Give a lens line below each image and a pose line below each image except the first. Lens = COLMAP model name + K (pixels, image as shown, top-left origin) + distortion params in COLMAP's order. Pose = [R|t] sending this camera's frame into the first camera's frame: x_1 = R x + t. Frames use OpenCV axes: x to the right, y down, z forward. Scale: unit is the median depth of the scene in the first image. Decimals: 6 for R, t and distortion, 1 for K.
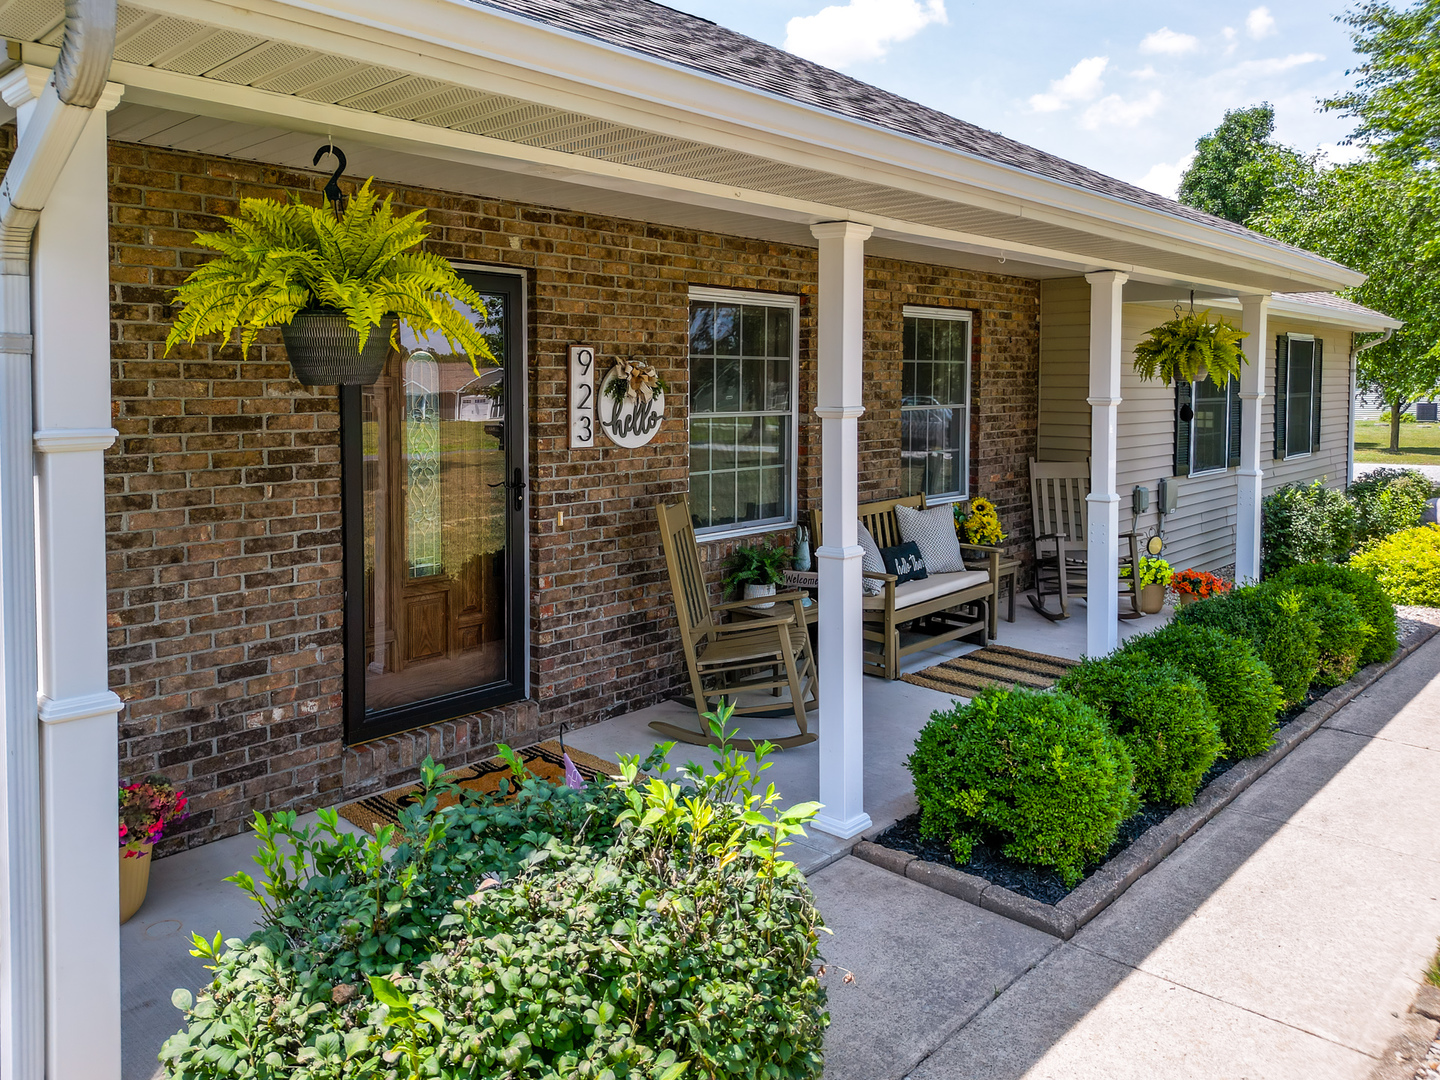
lens RADIAL K [[1010.3, 0, 720.0], [0, 1010.3, 540.0], [0, 0, 1]] dist [0.082575, -0.107579]
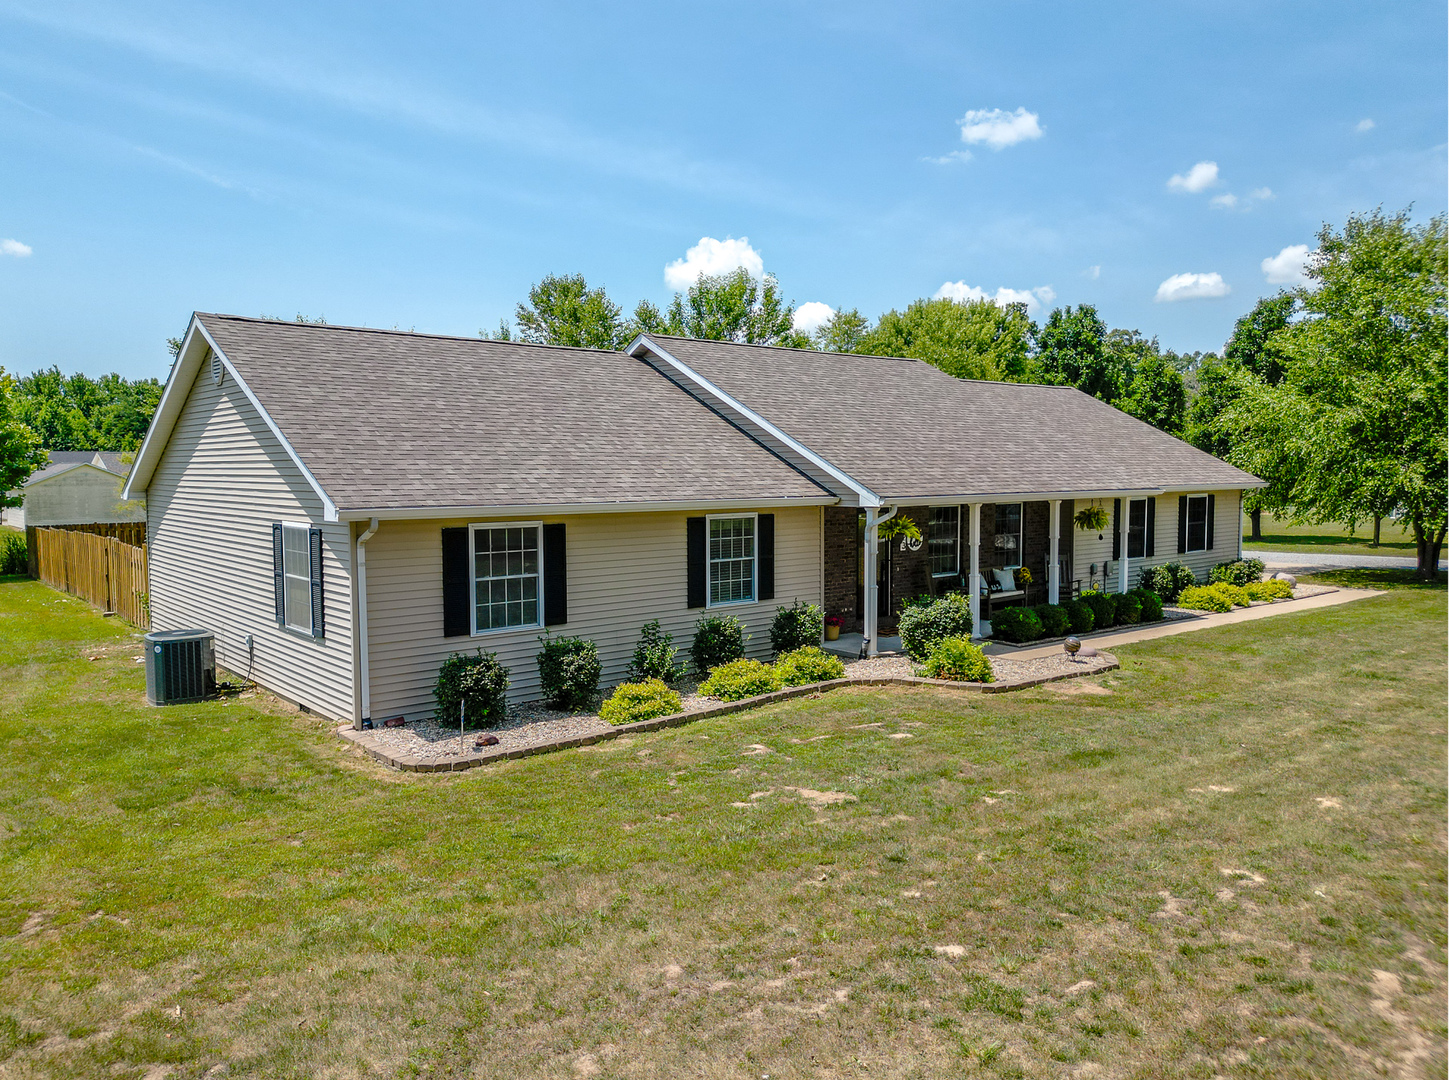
lens RADIAL K [[1016.6, 0, 724.5], [0, 1016.6, 540.0], [0, 0, 1]] dist [0.082575, -0.107579]
pose [[0.992508, 0.014188, -0.121356, -0.253296], [-0.022791, 0.997301, -0.069801, 0.112433], [0.120038, 0.072044, 0.990152, -2.131029]]
